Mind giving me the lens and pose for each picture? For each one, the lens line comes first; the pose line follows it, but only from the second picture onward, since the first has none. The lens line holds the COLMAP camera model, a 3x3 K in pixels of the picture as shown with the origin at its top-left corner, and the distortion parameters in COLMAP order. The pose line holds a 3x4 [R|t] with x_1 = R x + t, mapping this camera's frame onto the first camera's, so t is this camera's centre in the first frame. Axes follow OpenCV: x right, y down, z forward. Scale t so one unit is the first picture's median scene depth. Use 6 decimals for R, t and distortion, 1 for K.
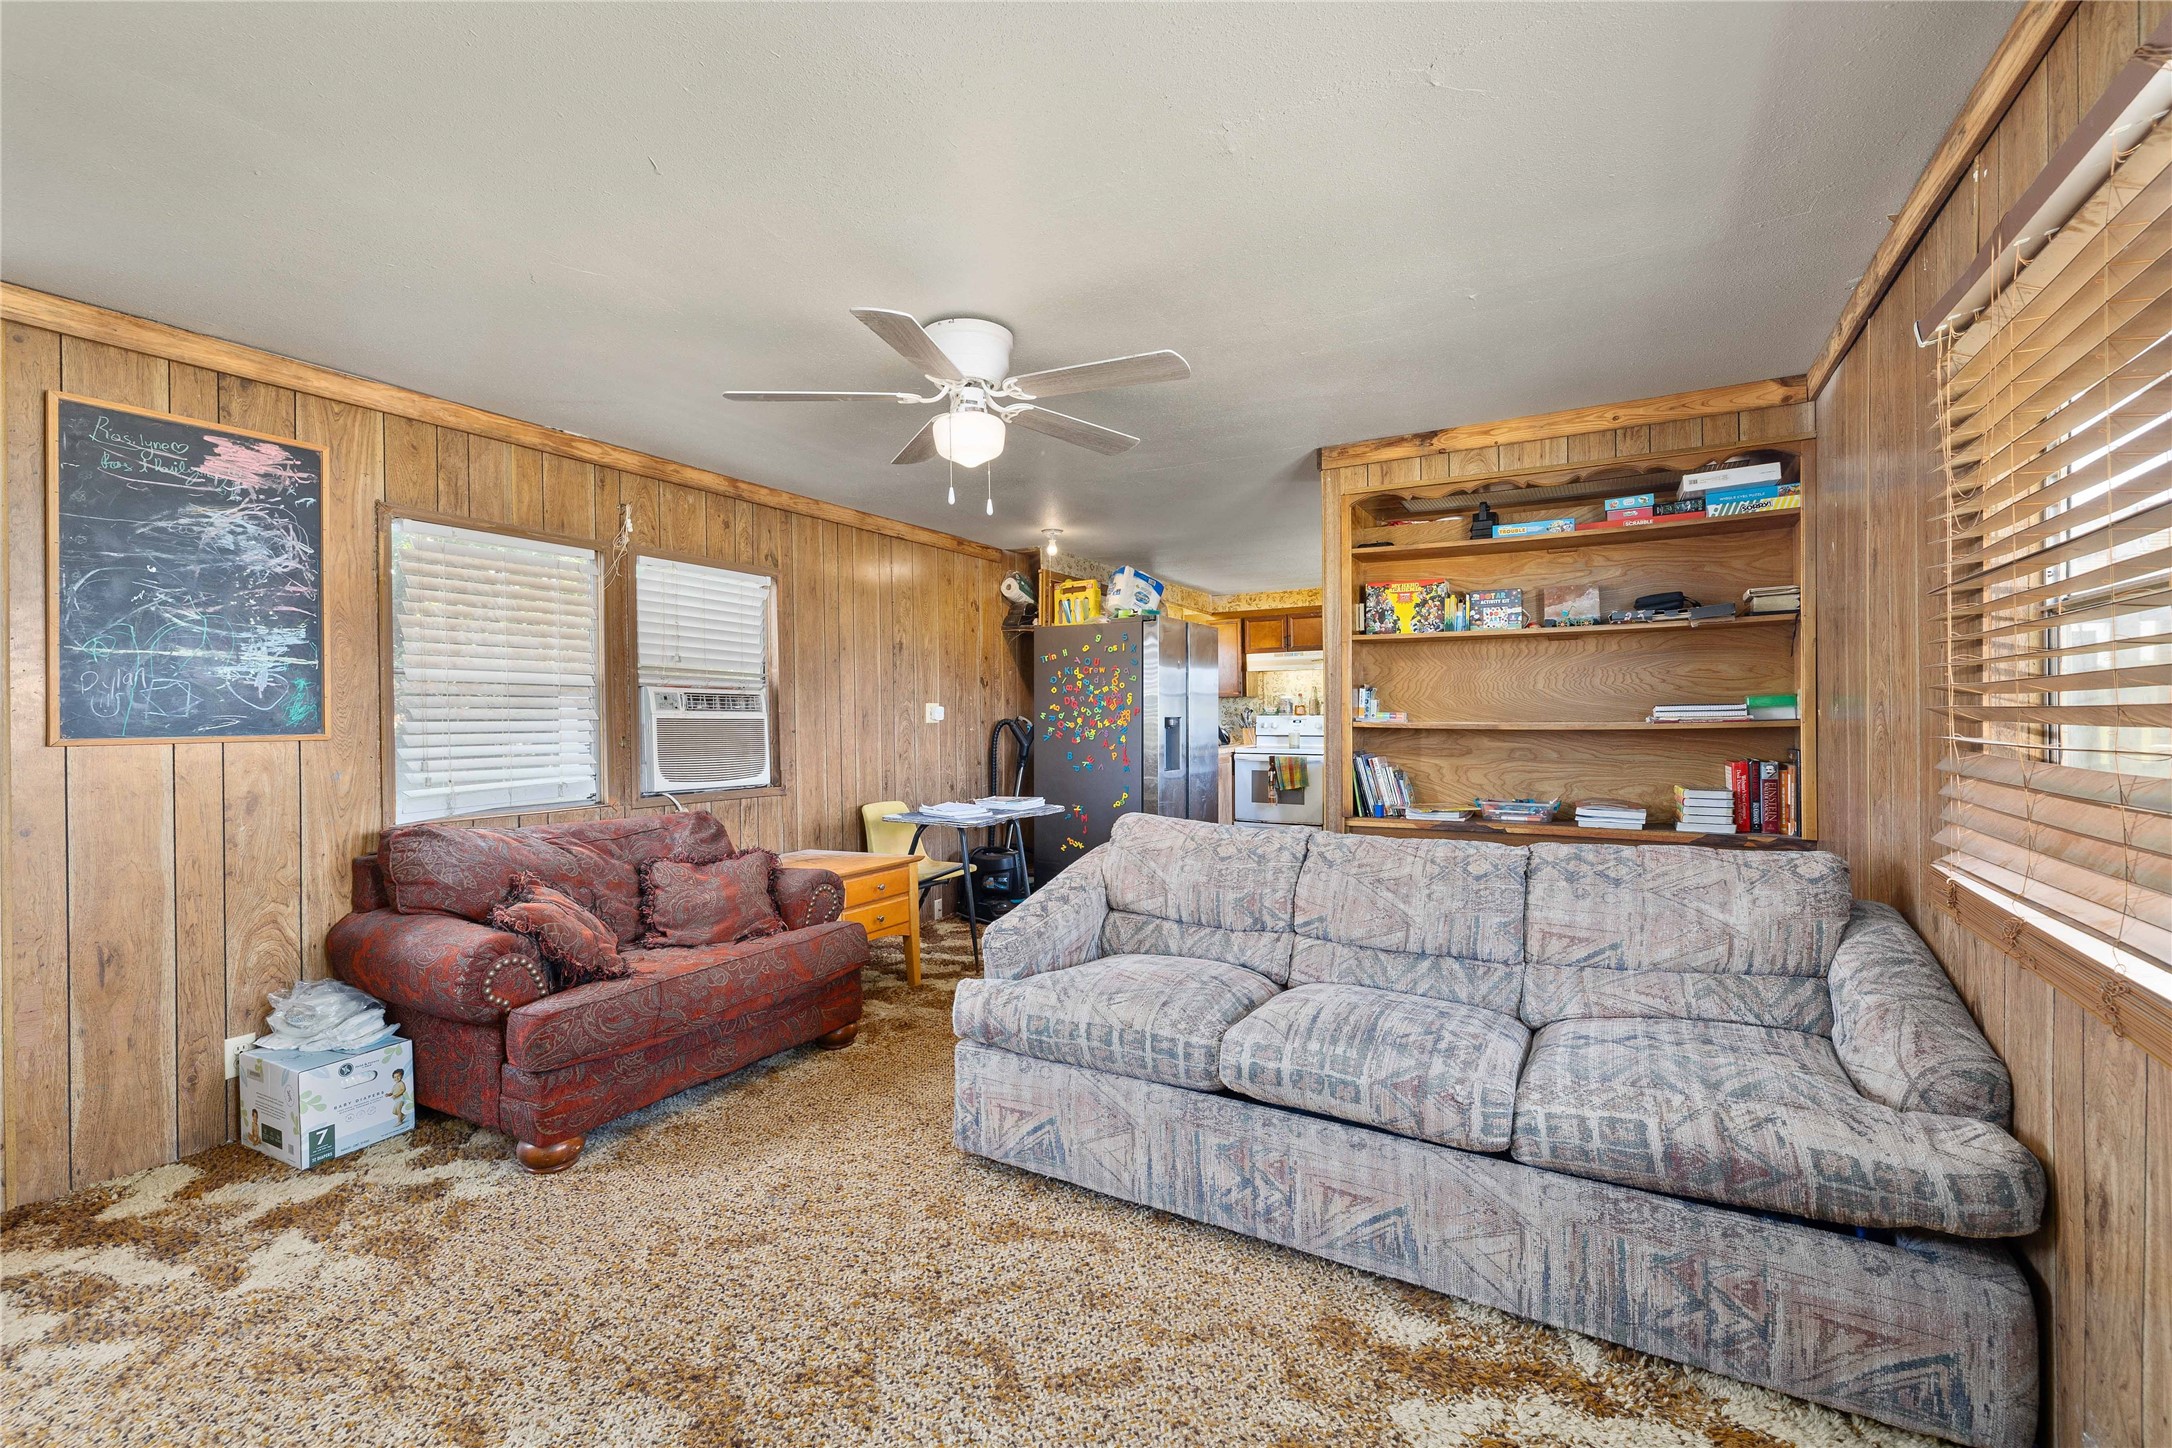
lens RADIAL K [[935.5, 0, 1085.8], [0, 935.5, 720.8], [0, 0, 1]] dist [-0.000176, -0.000059]
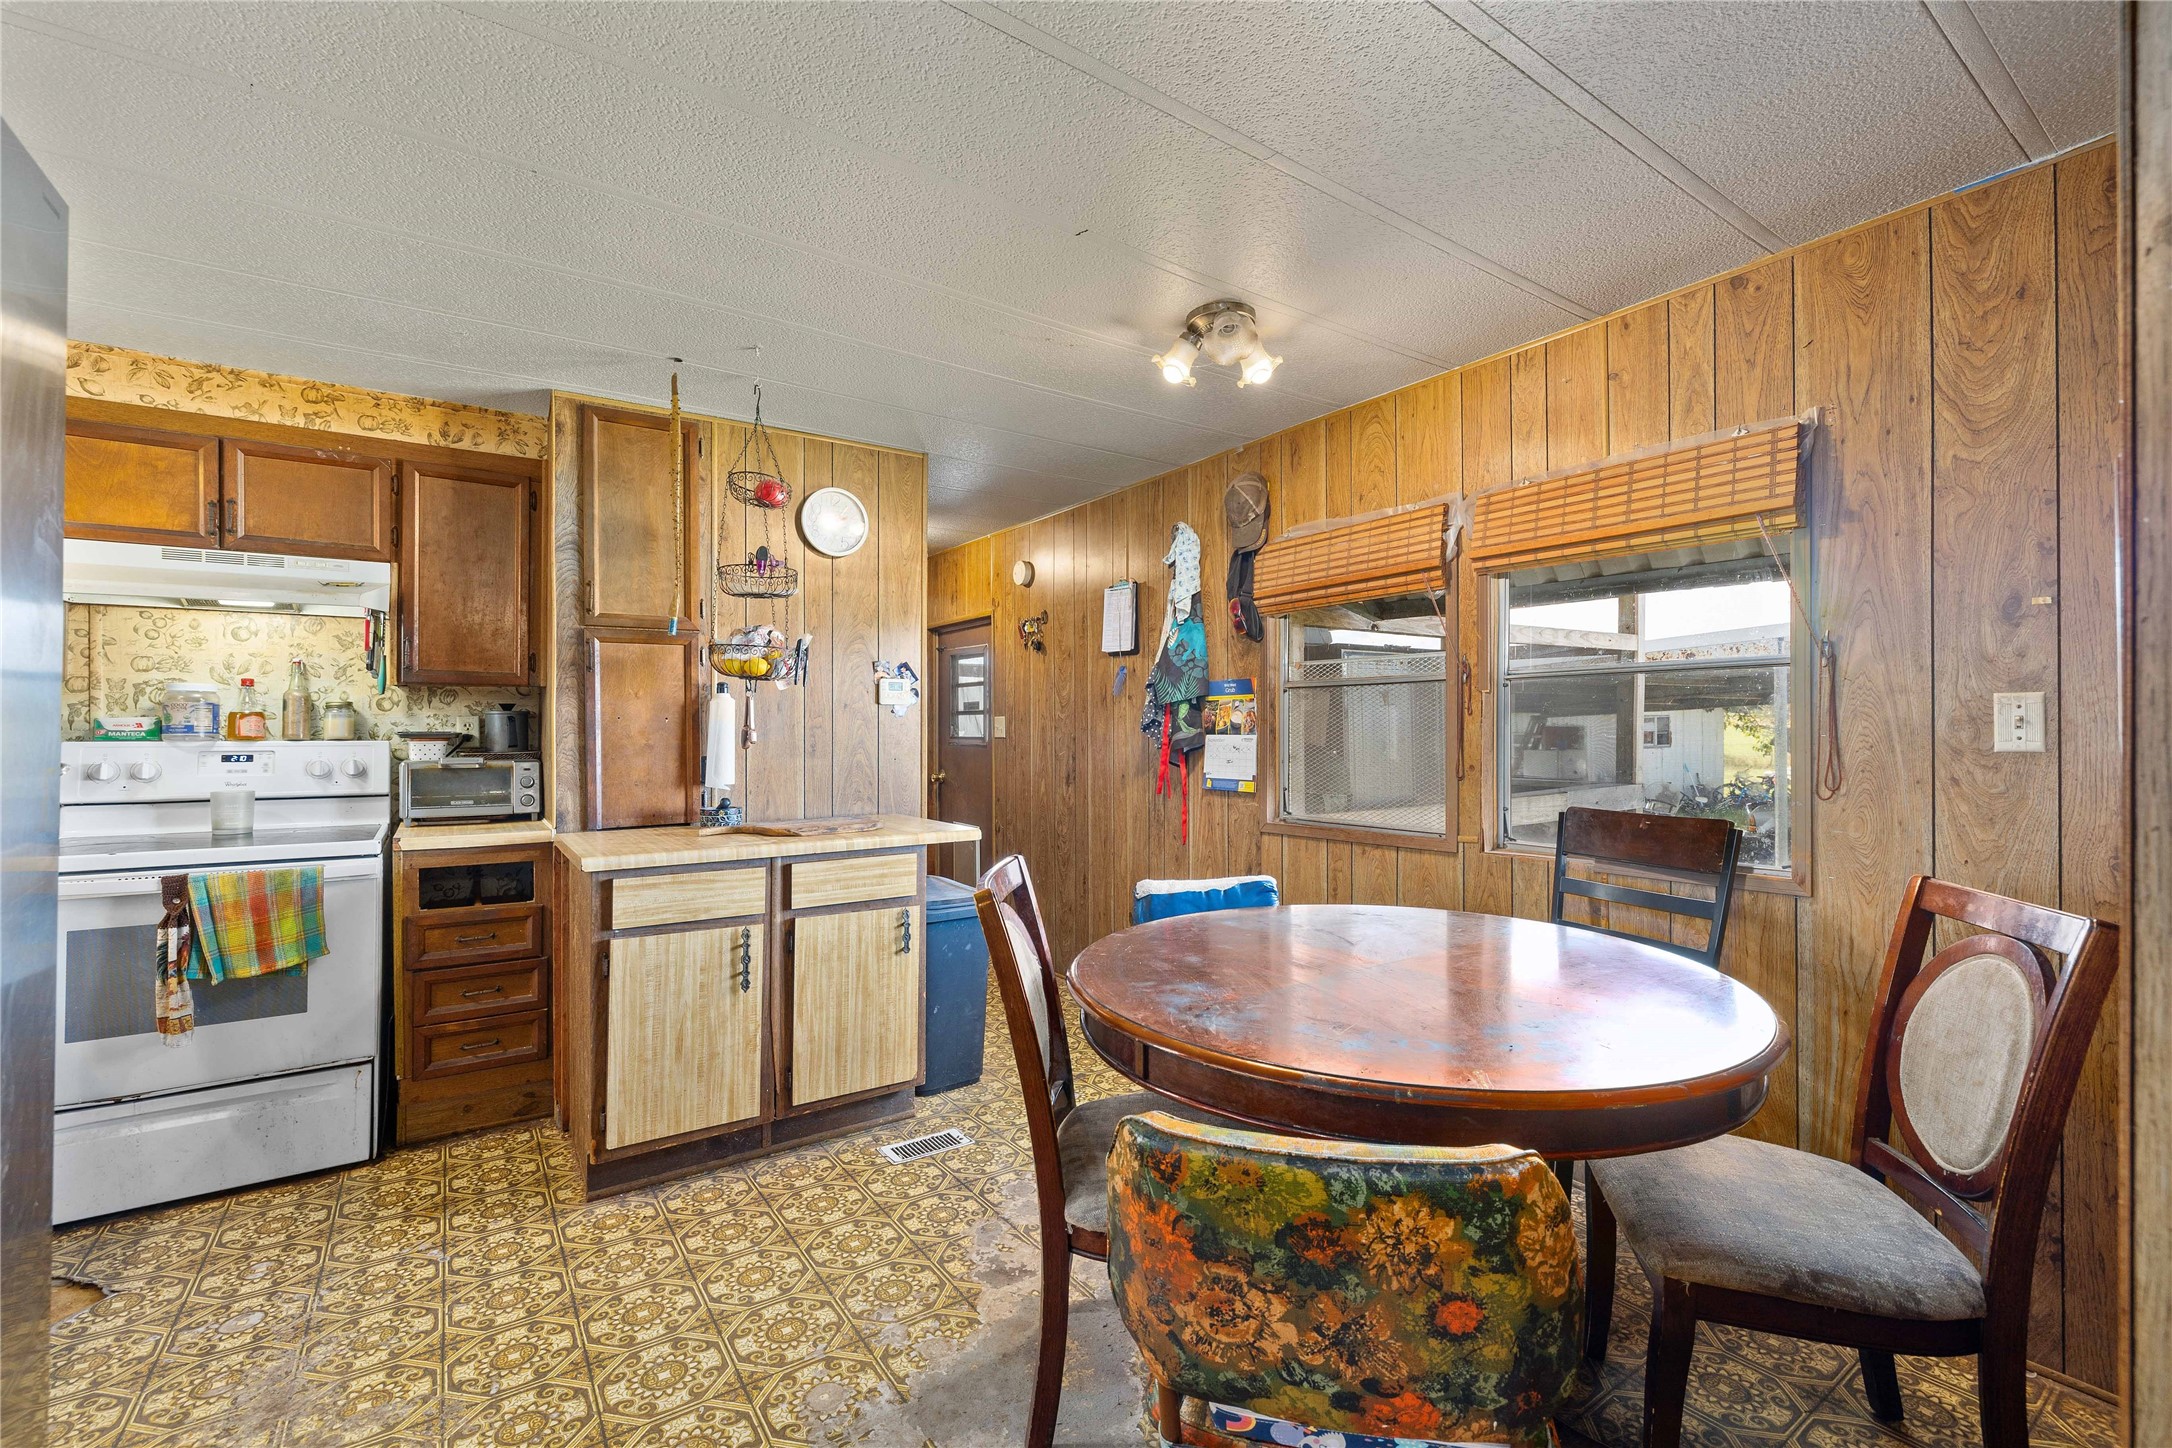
lens RADIAL K [[935.5, 0, 1072.7], [0, 935.5, 729.7], [0, 0, 1]] dist [-0.000176, -0.000059]
pose [[0.439010, 0.014122, 0.898371, 0.053964], [0.000181, 0.999875, -0.015806, -0.004733], [-0.898482, 0.007102, 0.438953, 0.605122]]
